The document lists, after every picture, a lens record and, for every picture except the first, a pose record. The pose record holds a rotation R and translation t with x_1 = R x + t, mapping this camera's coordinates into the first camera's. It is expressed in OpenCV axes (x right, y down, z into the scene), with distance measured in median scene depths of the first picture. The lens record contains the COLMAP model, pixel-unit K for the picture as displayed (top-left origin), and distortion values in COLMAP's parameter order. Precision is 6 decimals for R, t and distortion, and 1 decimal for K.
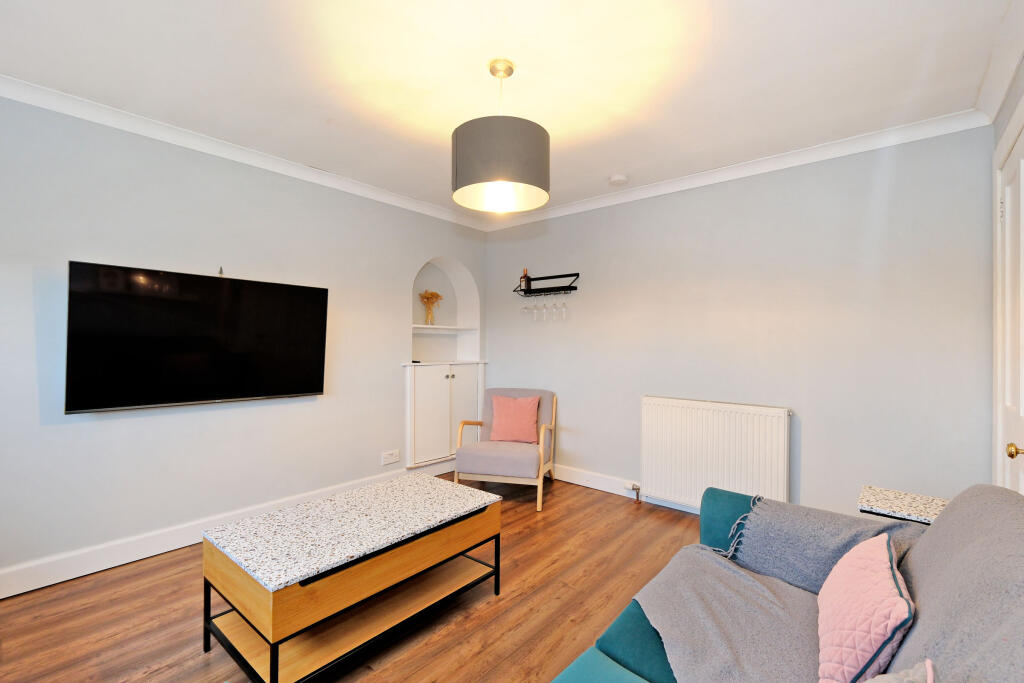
lens RADIAL K [[449.7, 0, 515.8], [0, 449.7, 343.1], [0, 0, 1]] dist [0.000808, 0.000022]
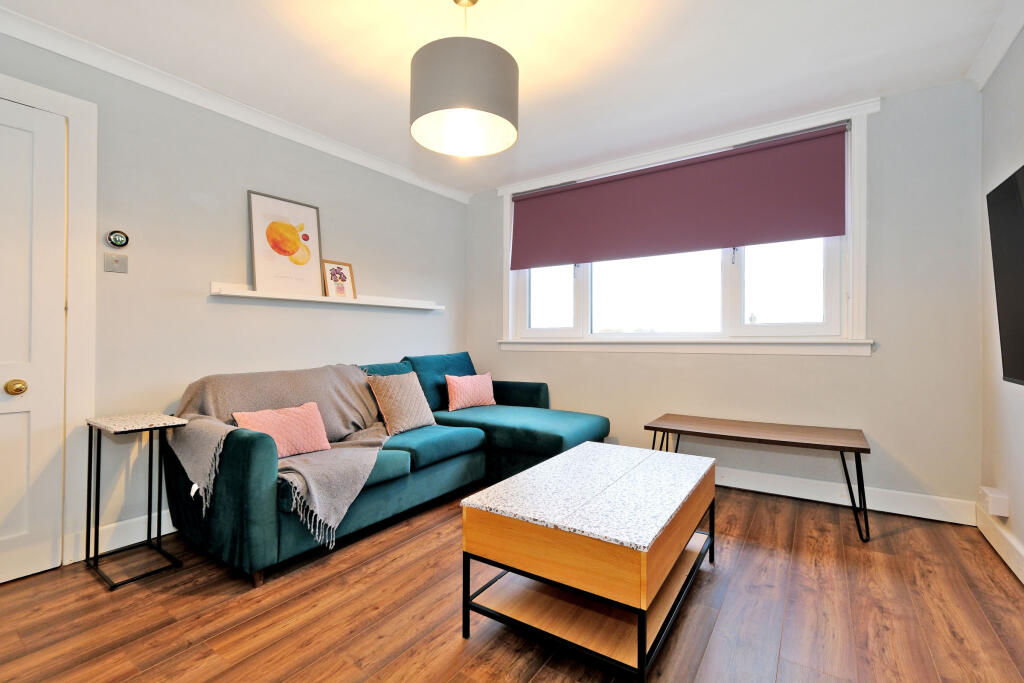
lens RADIAL K [[449.7, 0, 509.7], [0, 449.7, 332.8], [0, 0, 1]] dist [0.000808, 0.000022]
pose [[-0.995211, -0.004182, -0.097660, -0.040524], [-0.002962, 0.999916, -0.012630, 0.090913], [0.097705, -0.012280, -0.995140, 1.793960]]
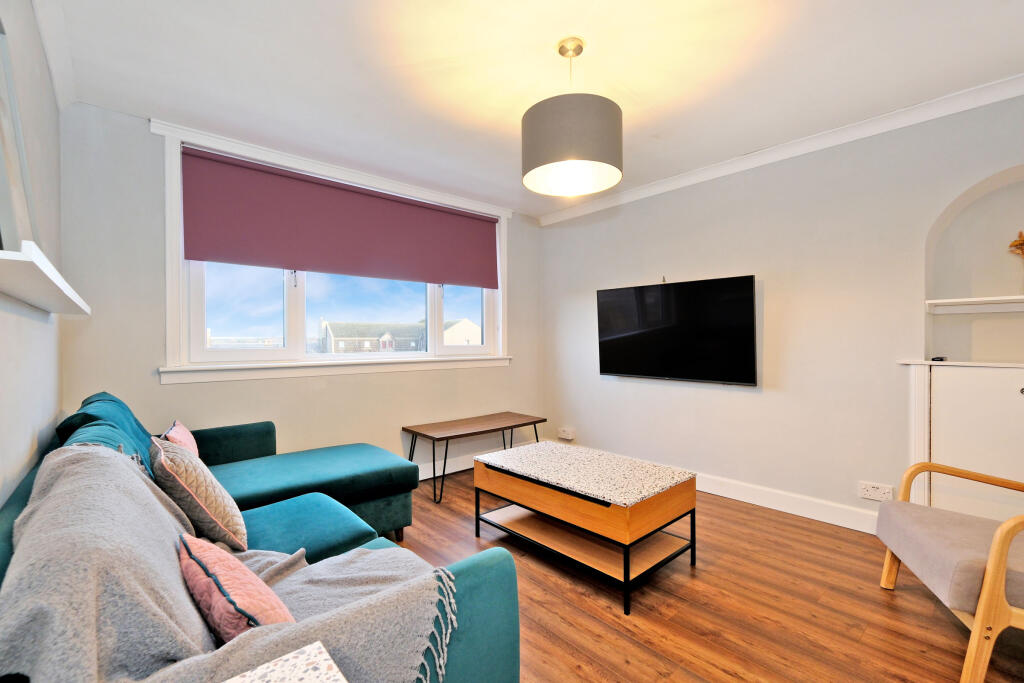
lens RADIAL K [[449.7, 0, 512.0], [0, 449.7, 346.3], [0, 0, 1]] dist [0.000808, 0.000022]
pose [[-0.145490, 0.004630, -0.989349, 0.889561], [0.002880, 0.999987, 0.004256, 0.035814], [0.989356, -0.002230, -0.145502, 0.946616]]
